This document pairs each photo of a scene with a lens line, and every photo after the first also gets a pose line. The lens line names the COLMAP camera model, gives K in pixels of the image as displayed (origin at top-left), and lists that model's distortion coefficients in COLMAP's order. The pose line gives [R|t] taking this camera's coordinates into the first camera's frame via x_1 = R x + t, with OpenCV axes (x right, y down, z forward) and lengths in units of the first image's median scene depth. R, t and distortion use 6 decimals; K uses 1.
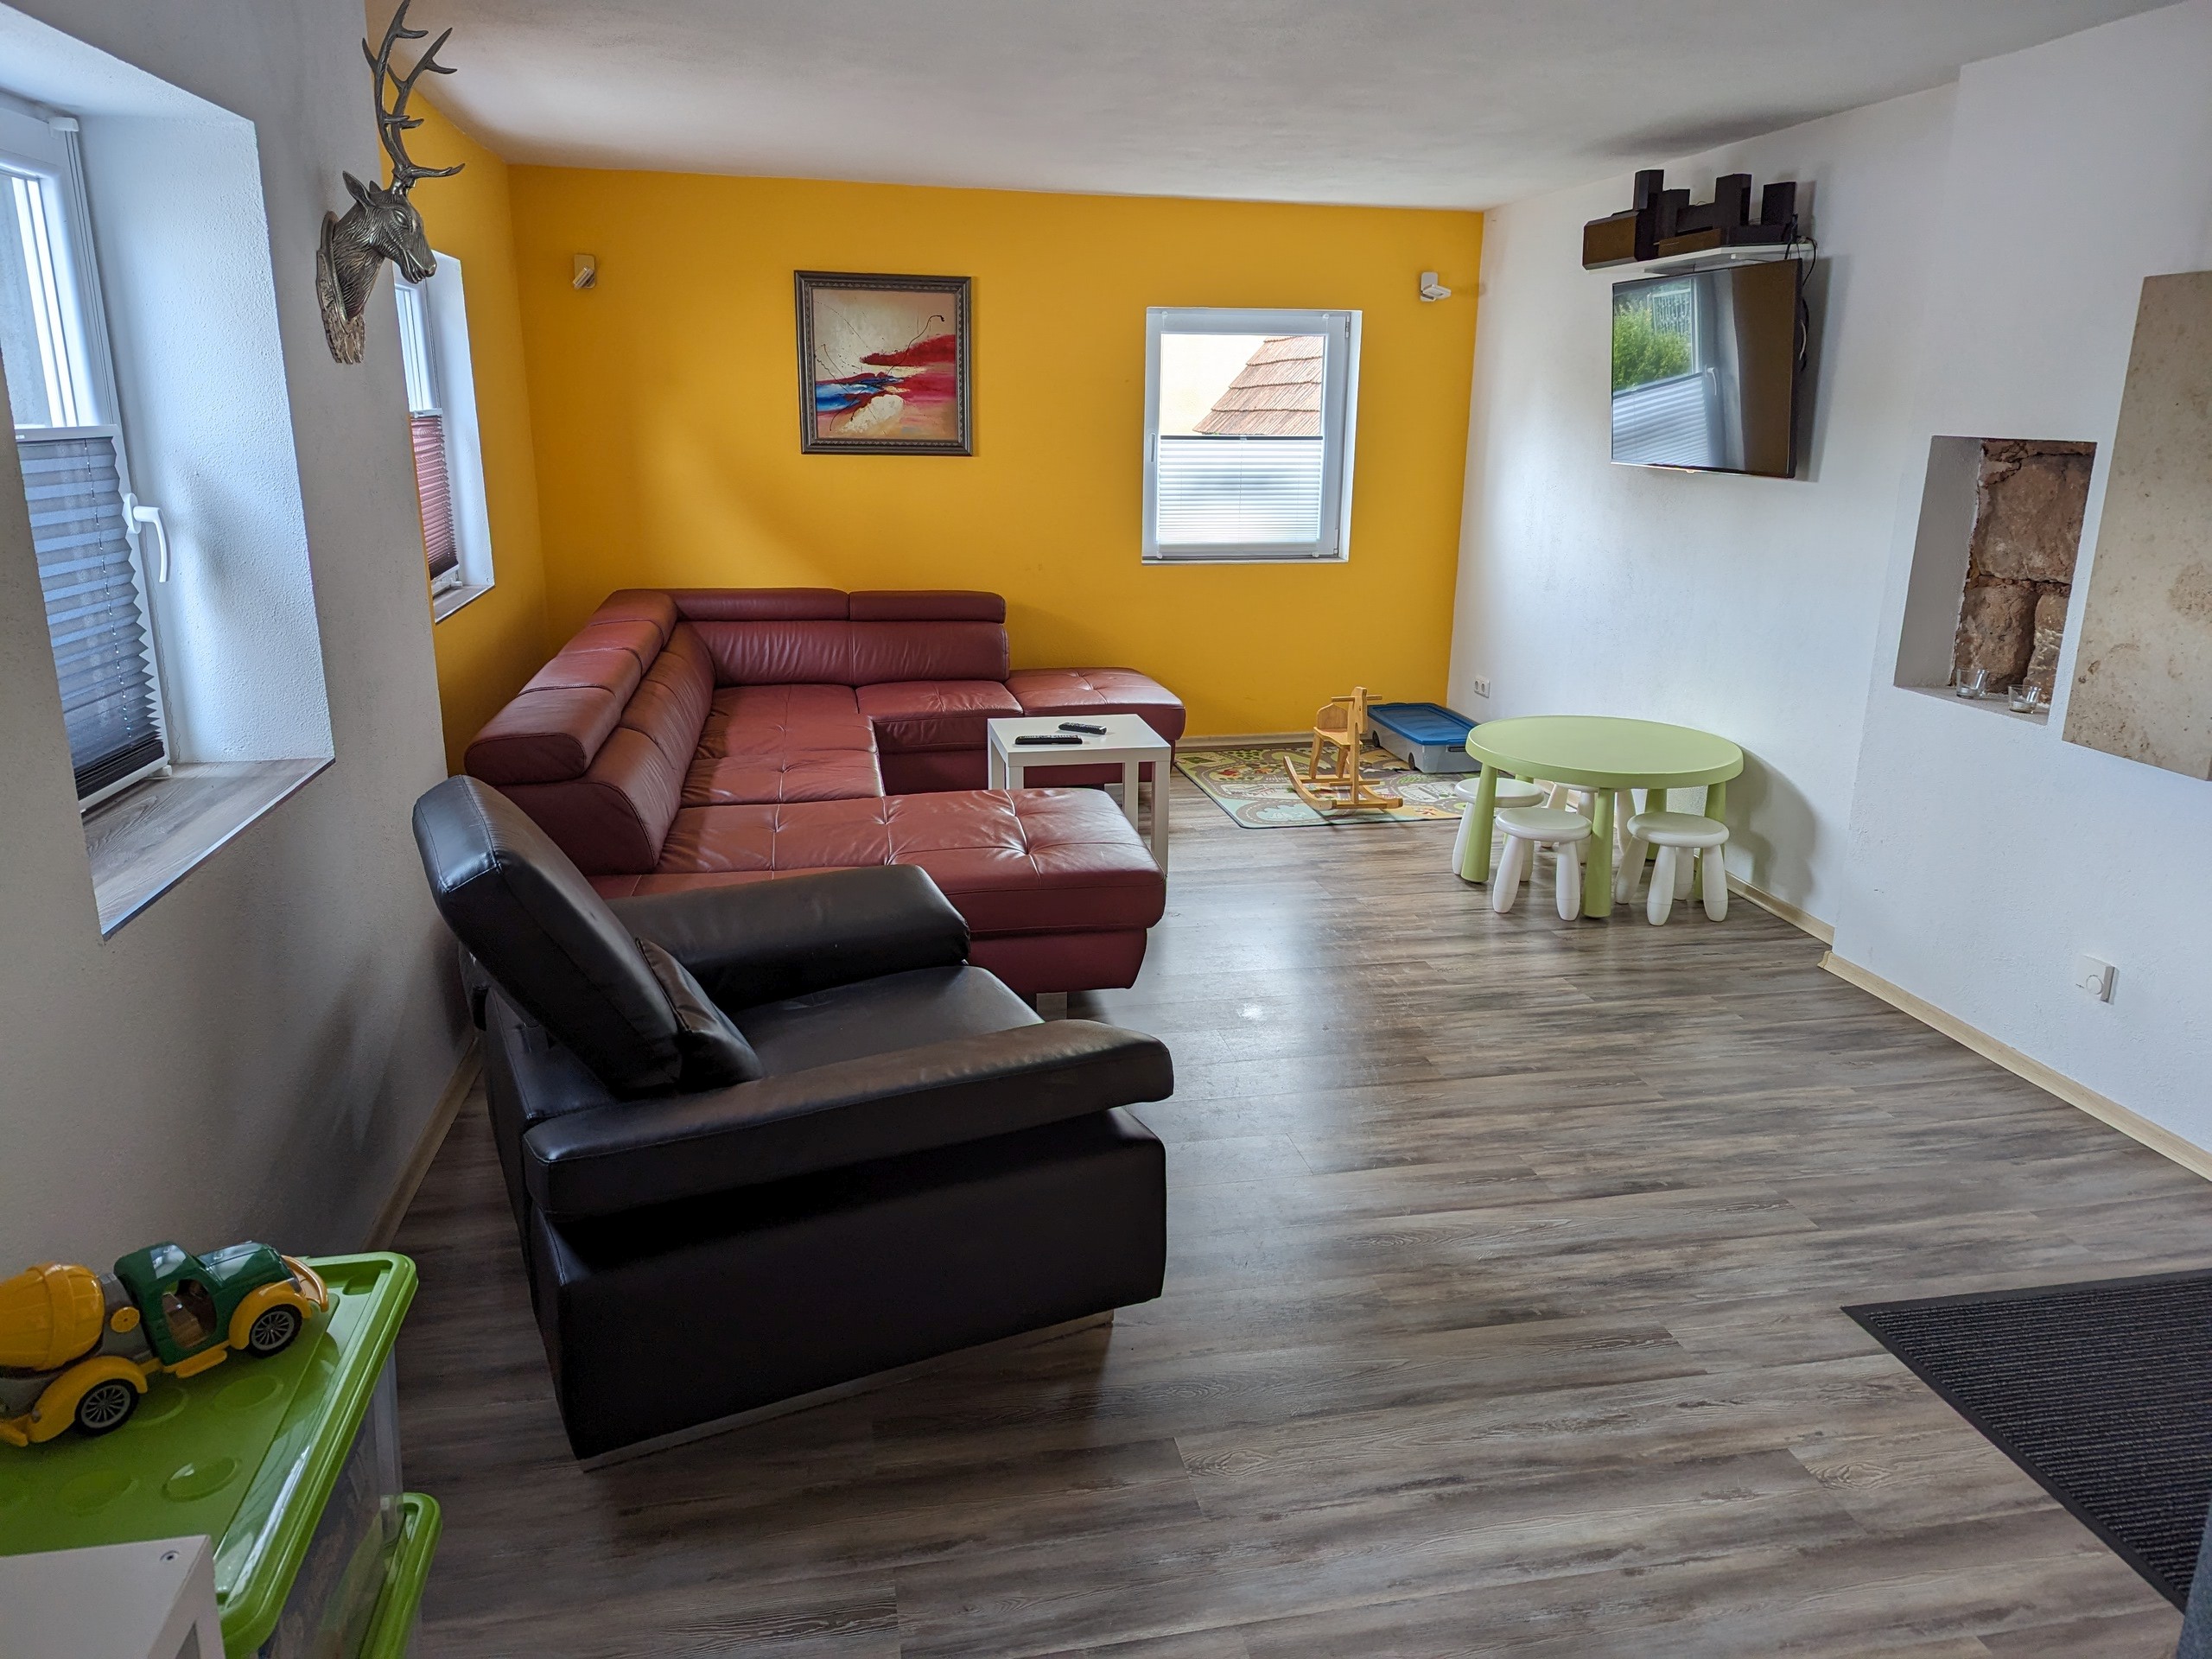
lens RADIAL K [[1568.6, 0, 1109.4], [0, 1568.6, 830.7], [0, 0, 1]] dist [0.029420, -0.009872]
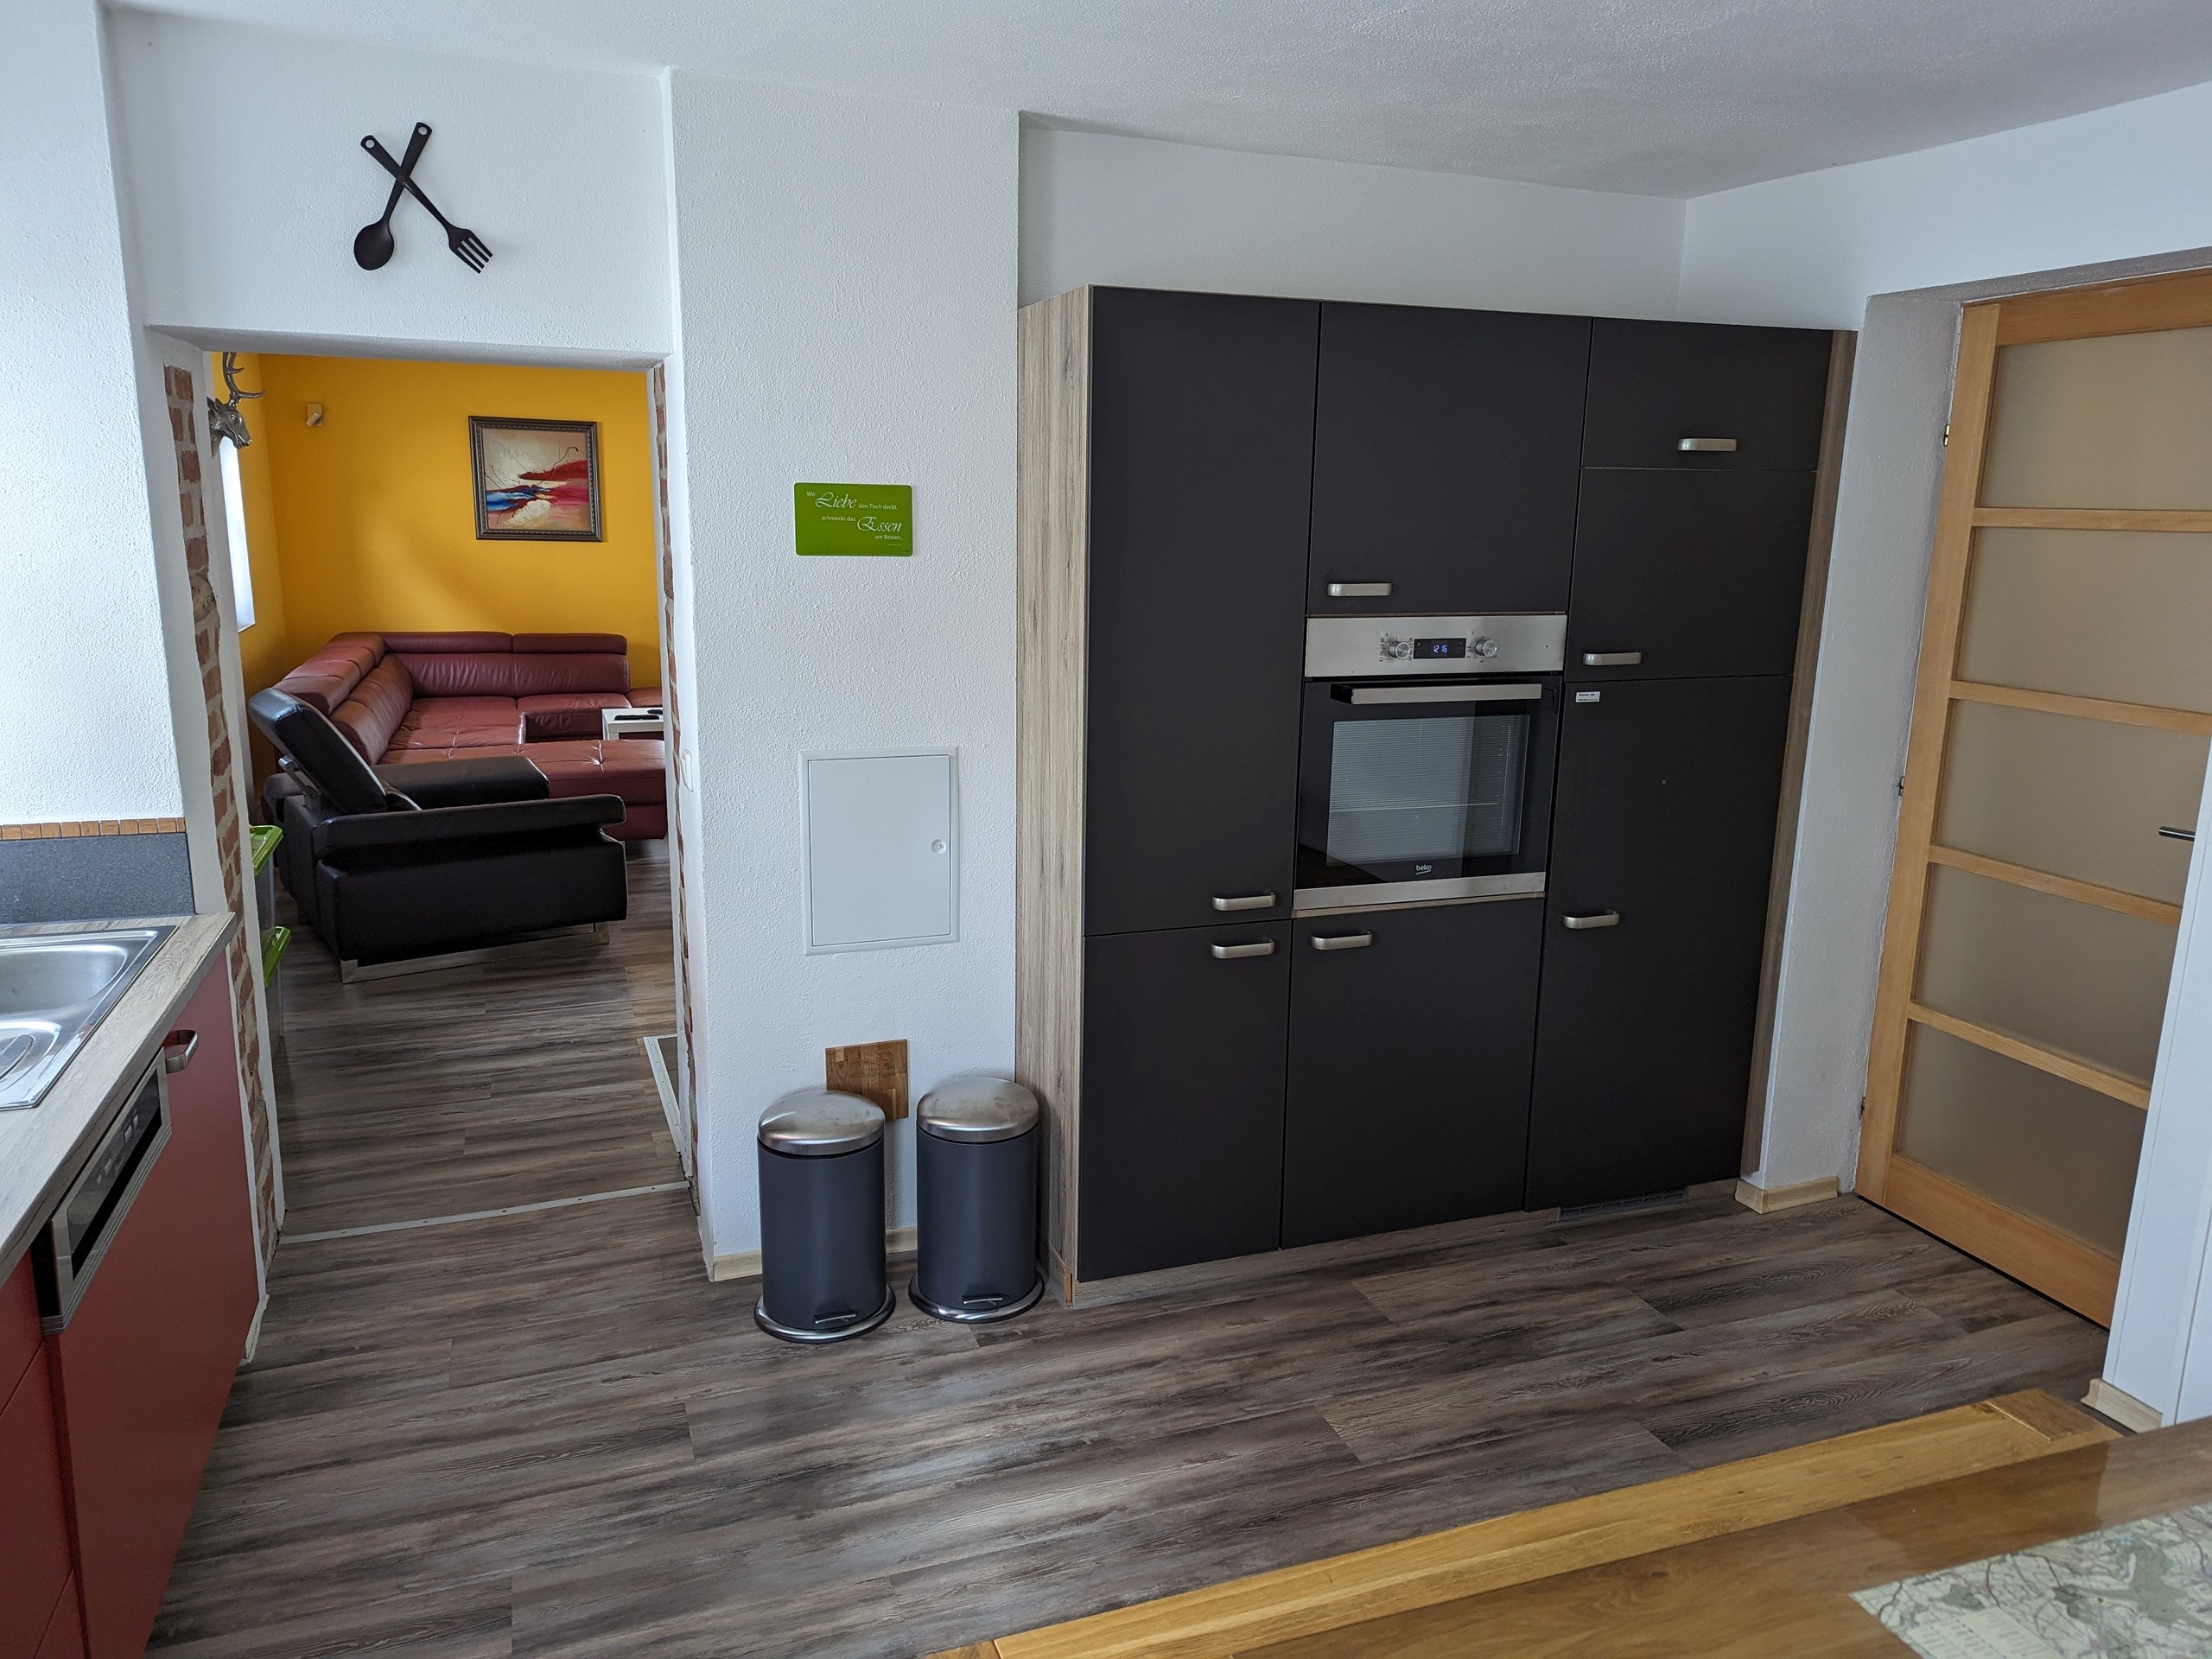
lens RADIAL K [[1568.6, 0, 1124.0], [0, 1568.6, 819.4], [0, 0, 1]] dist [0.029420, -0.009872]
pose [[0.985541, -0.026696, 0.167322, 0.143196], [0.037539, 0.997371, -0.061976, 0.130897], [-0.165228, 0.067361, 0.983952, -0.514314]]
